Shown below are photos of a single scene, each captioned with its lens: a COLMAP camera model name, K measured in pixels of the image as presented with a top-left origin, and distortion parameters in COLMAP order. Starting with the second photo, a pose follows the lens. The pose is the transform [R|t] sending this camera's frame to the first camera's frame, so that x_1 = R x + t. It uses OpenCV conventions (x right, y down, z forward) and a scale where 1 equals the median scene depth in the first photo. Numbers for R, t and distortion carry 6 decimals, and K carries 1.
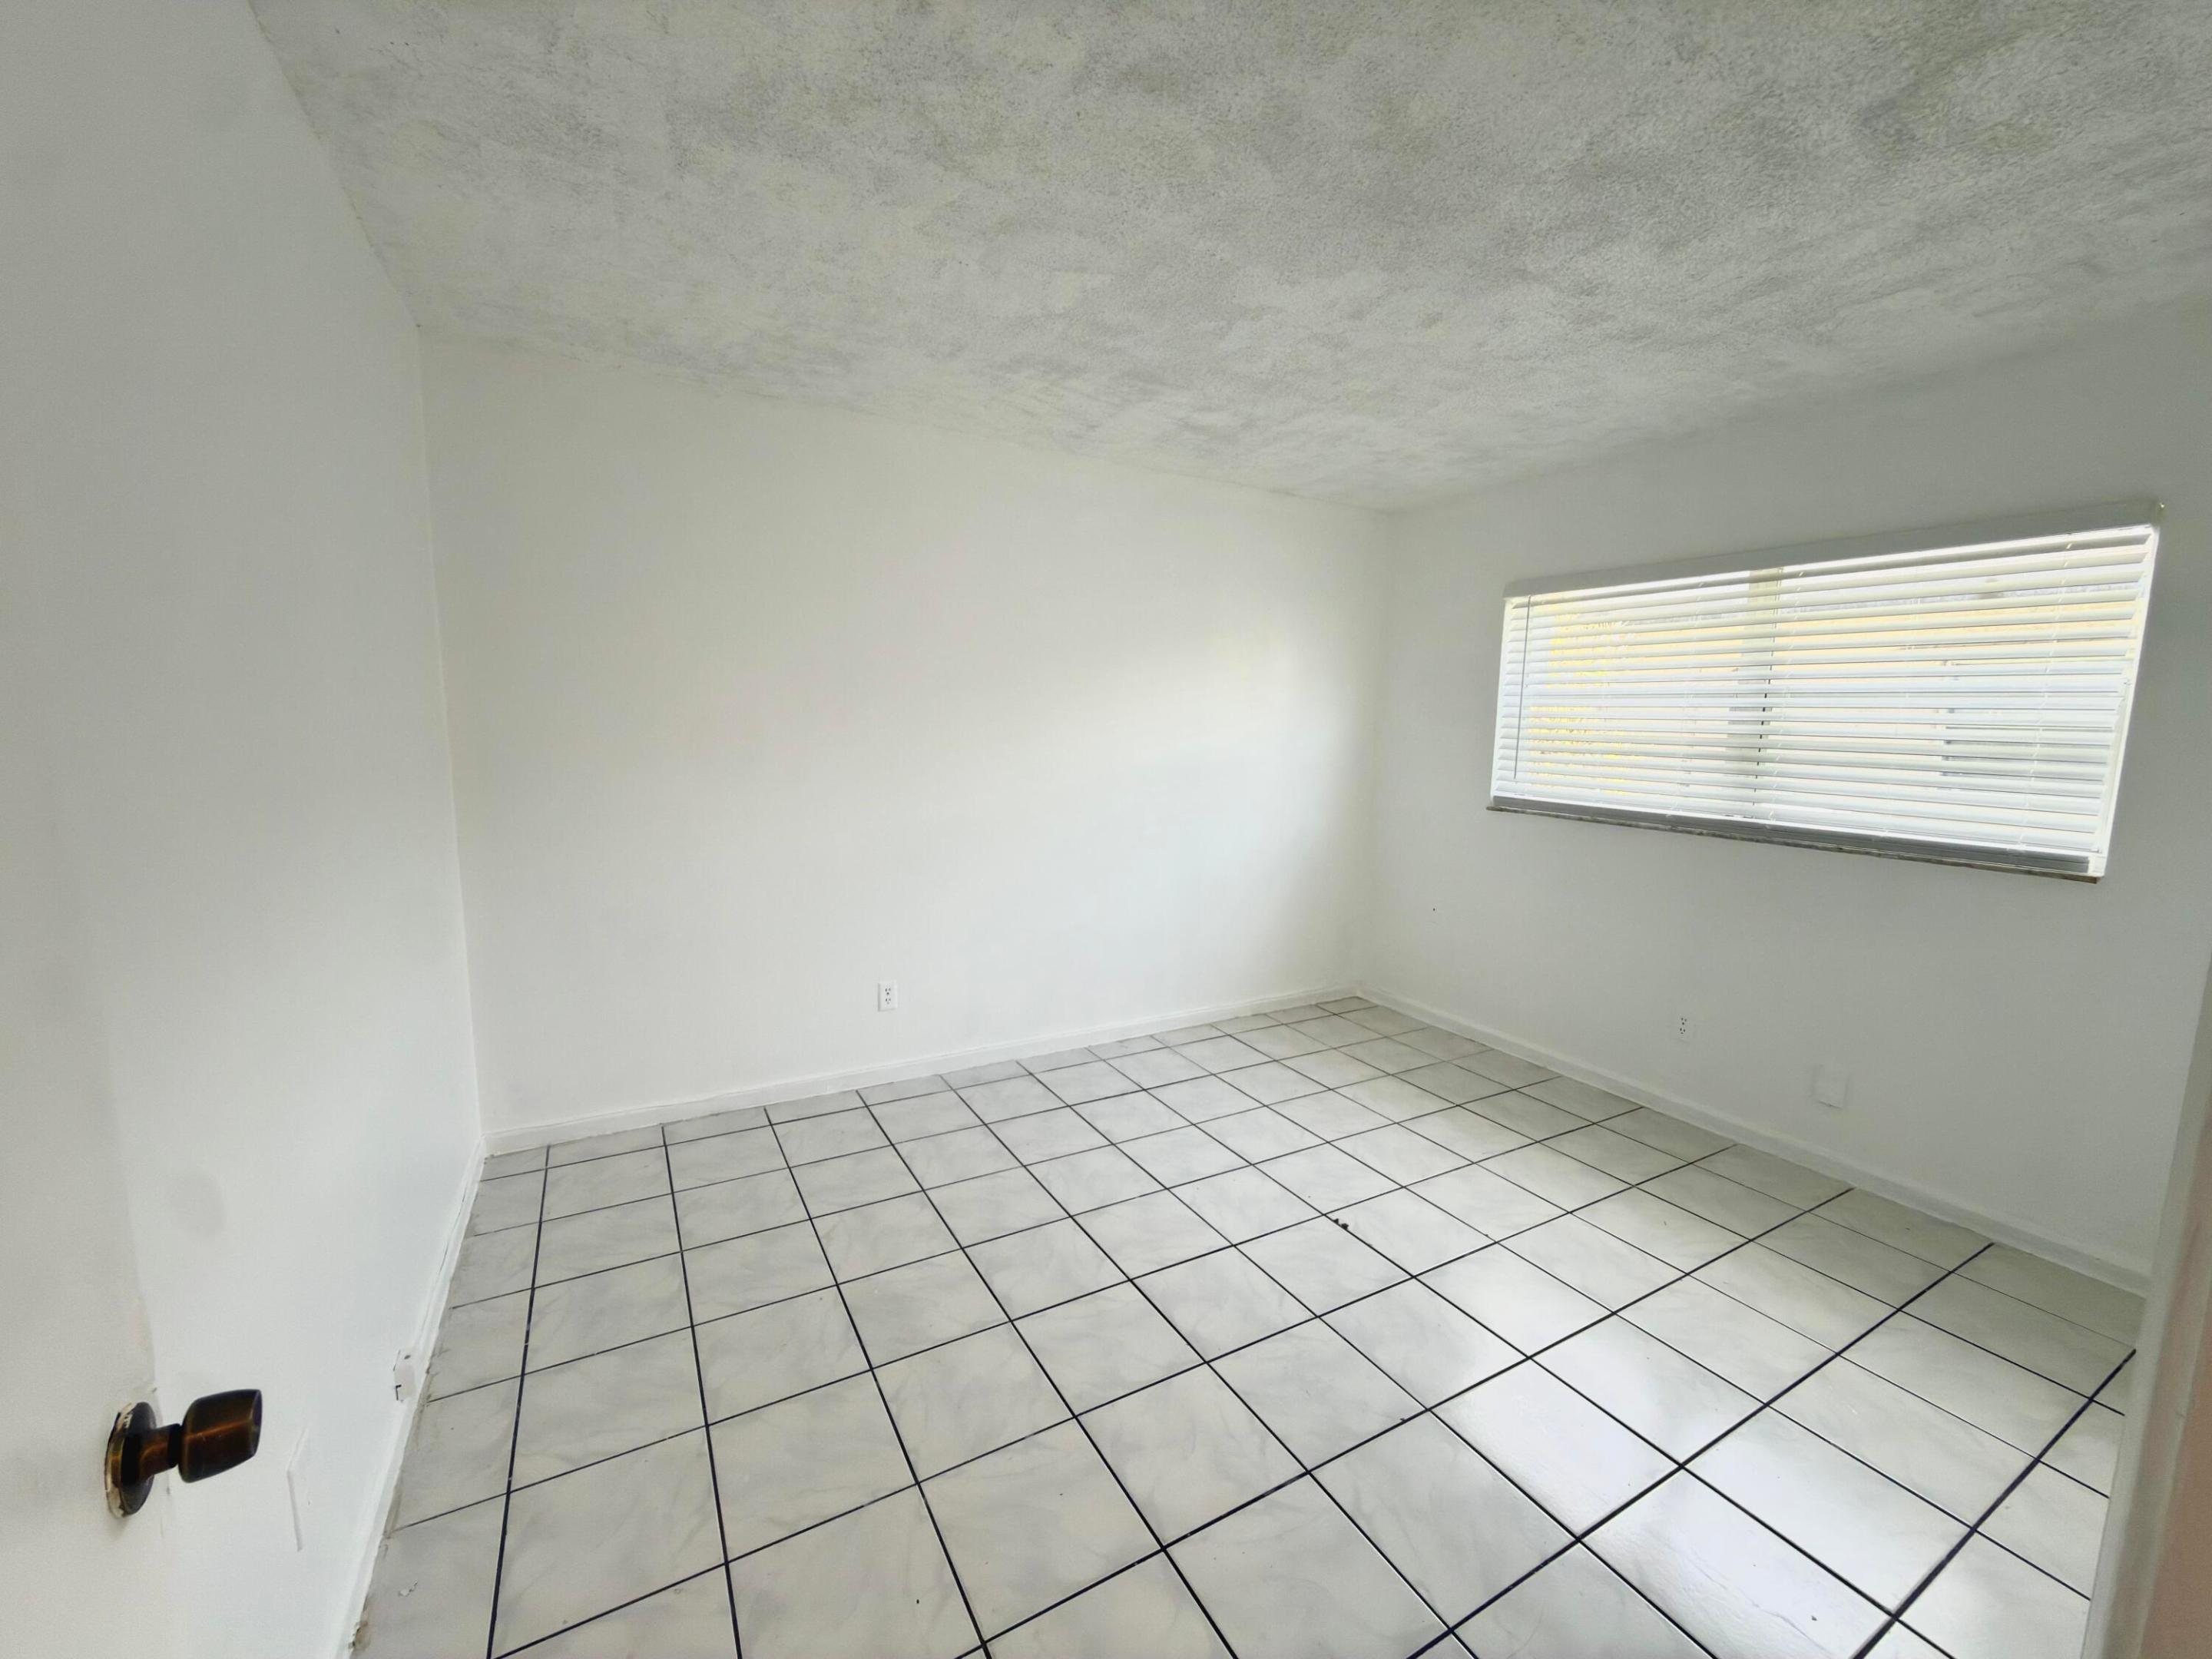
lens RADIAL K [[882.7, 0, 1120.7], [0, 882.7, 832.4], [0, 0, 1]] dist [-0.001464, 0.000399]
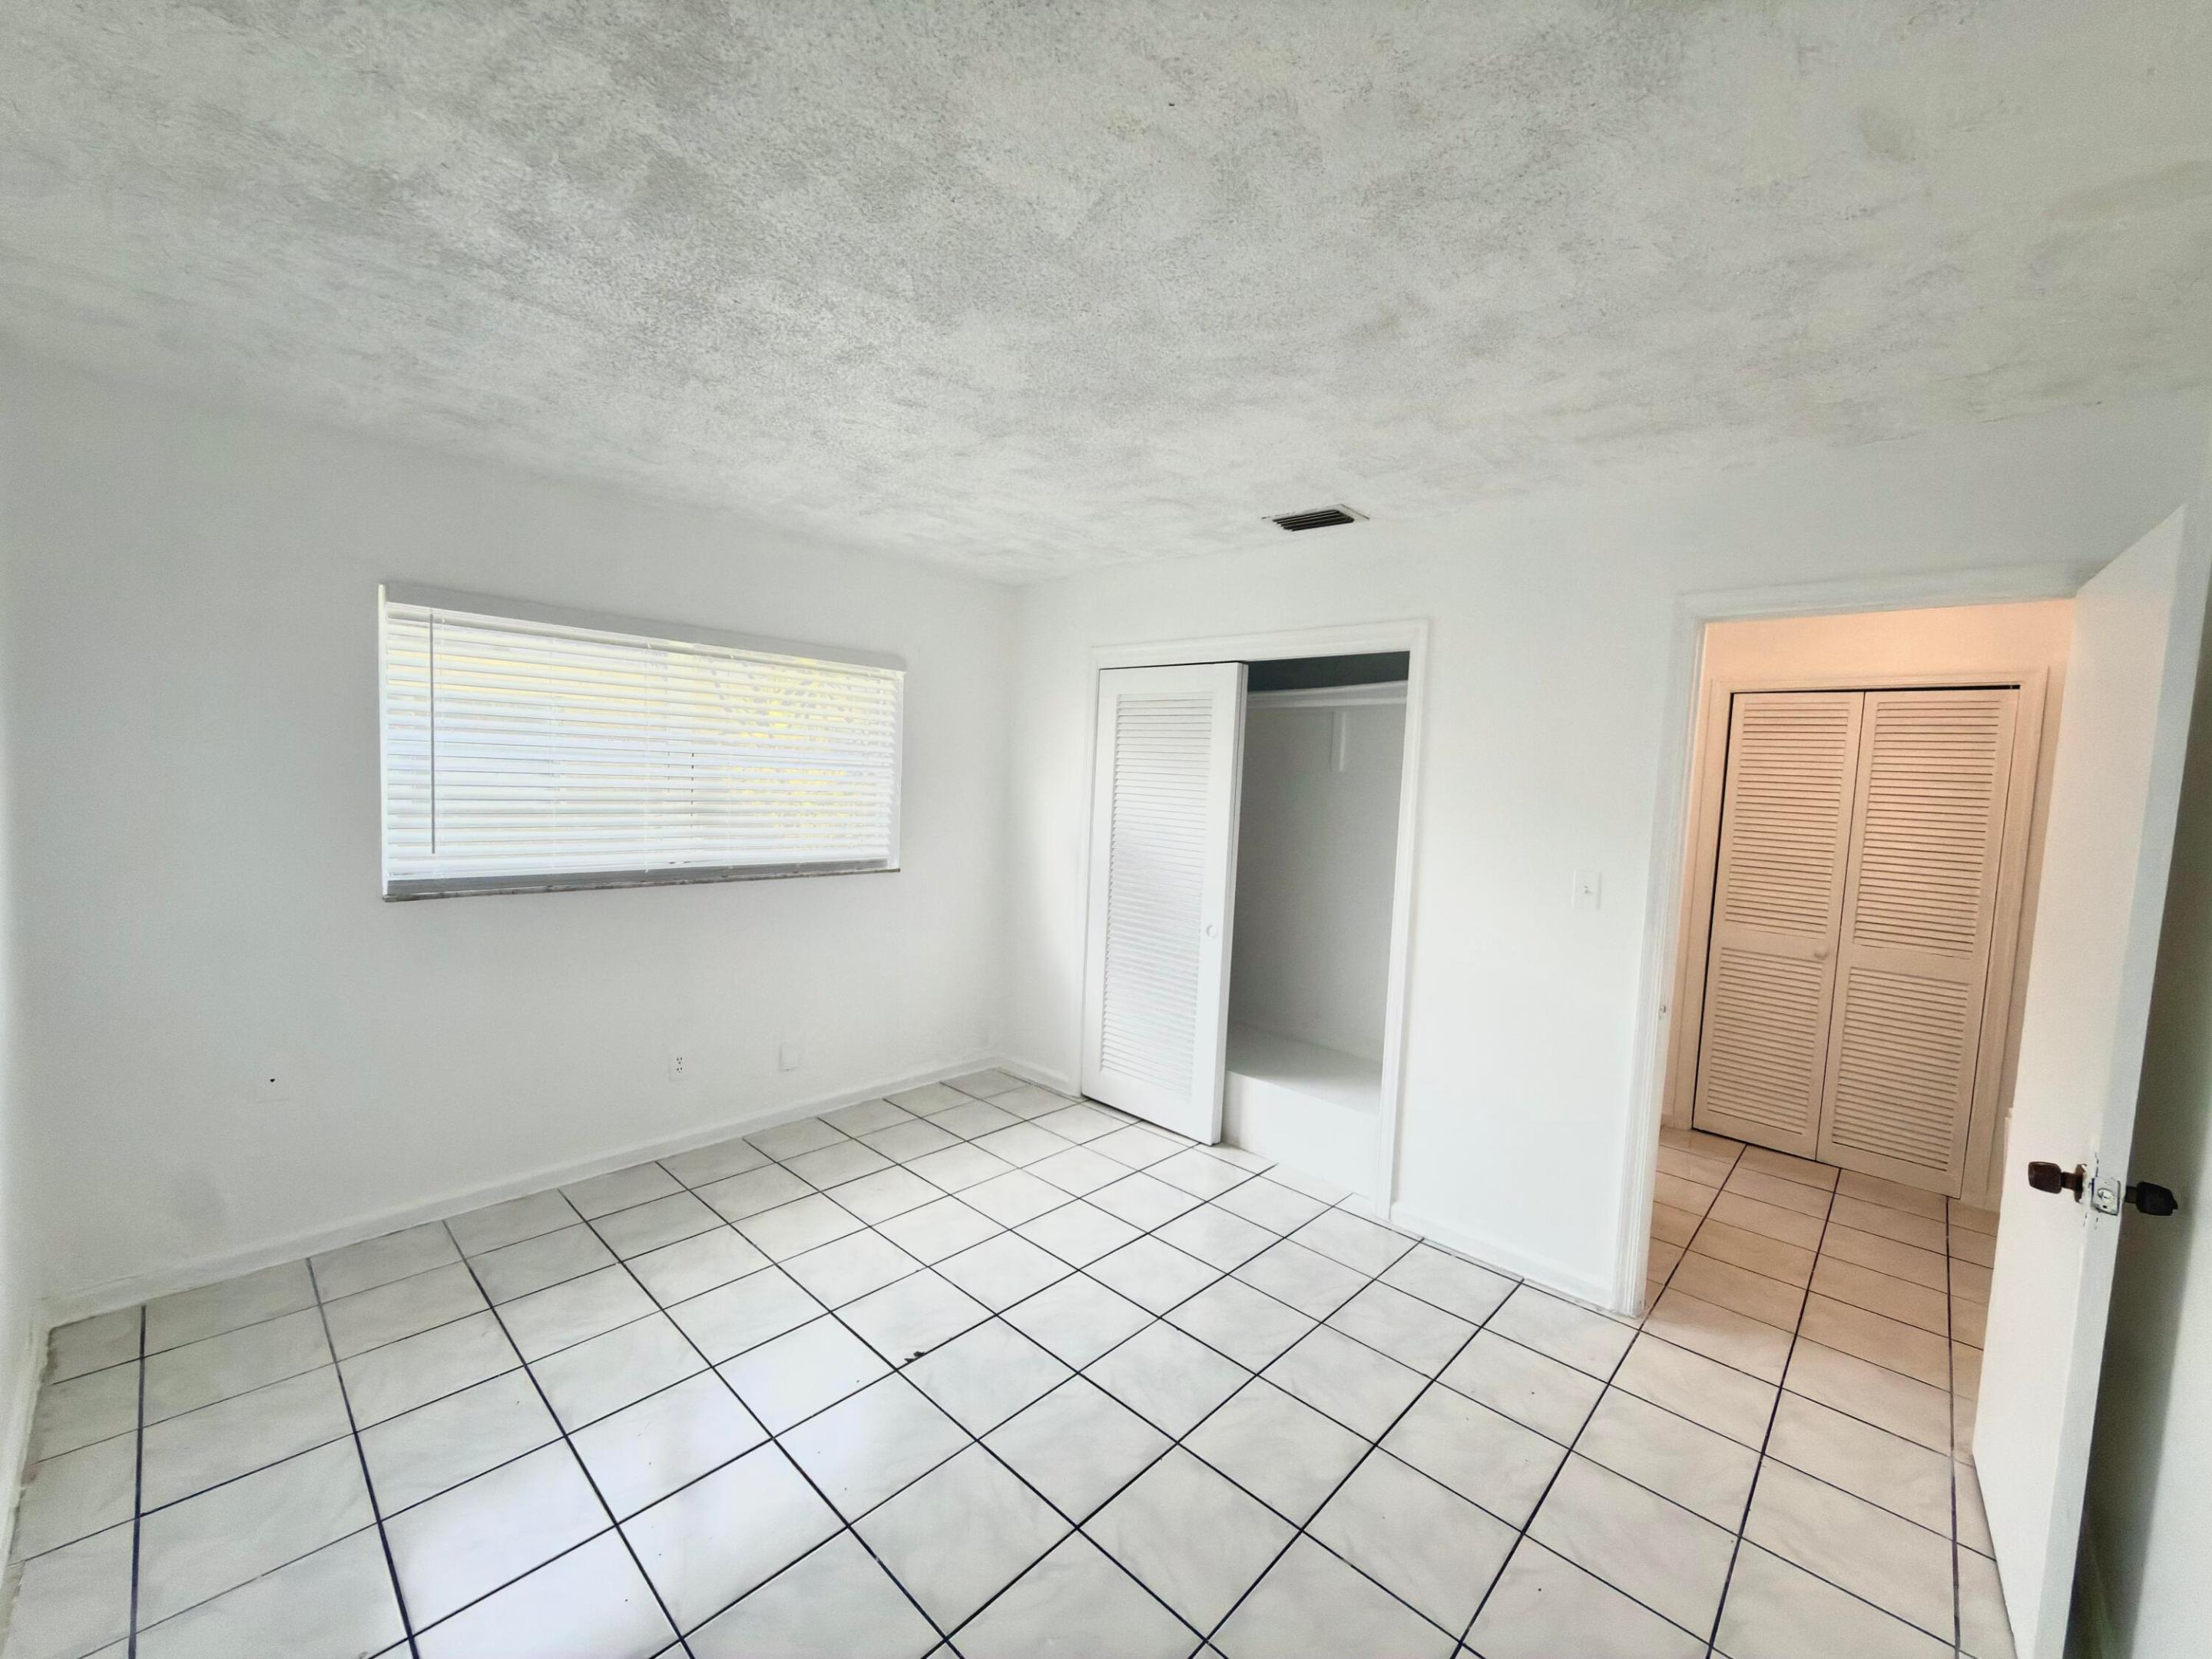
lens RADIAL K [[882.7, 0, 1099.1], [0, 882.7, 840.7], [0, 0, 1]] dist [-0.001464, 0.000399]
pose [[-0.282792, -0.110913, 0.952747, -0.568284], [0.074053, 0.987803, 0.136974, -0.181469], [-0.956318, 0.109289, -0.271129, 0.918750]]
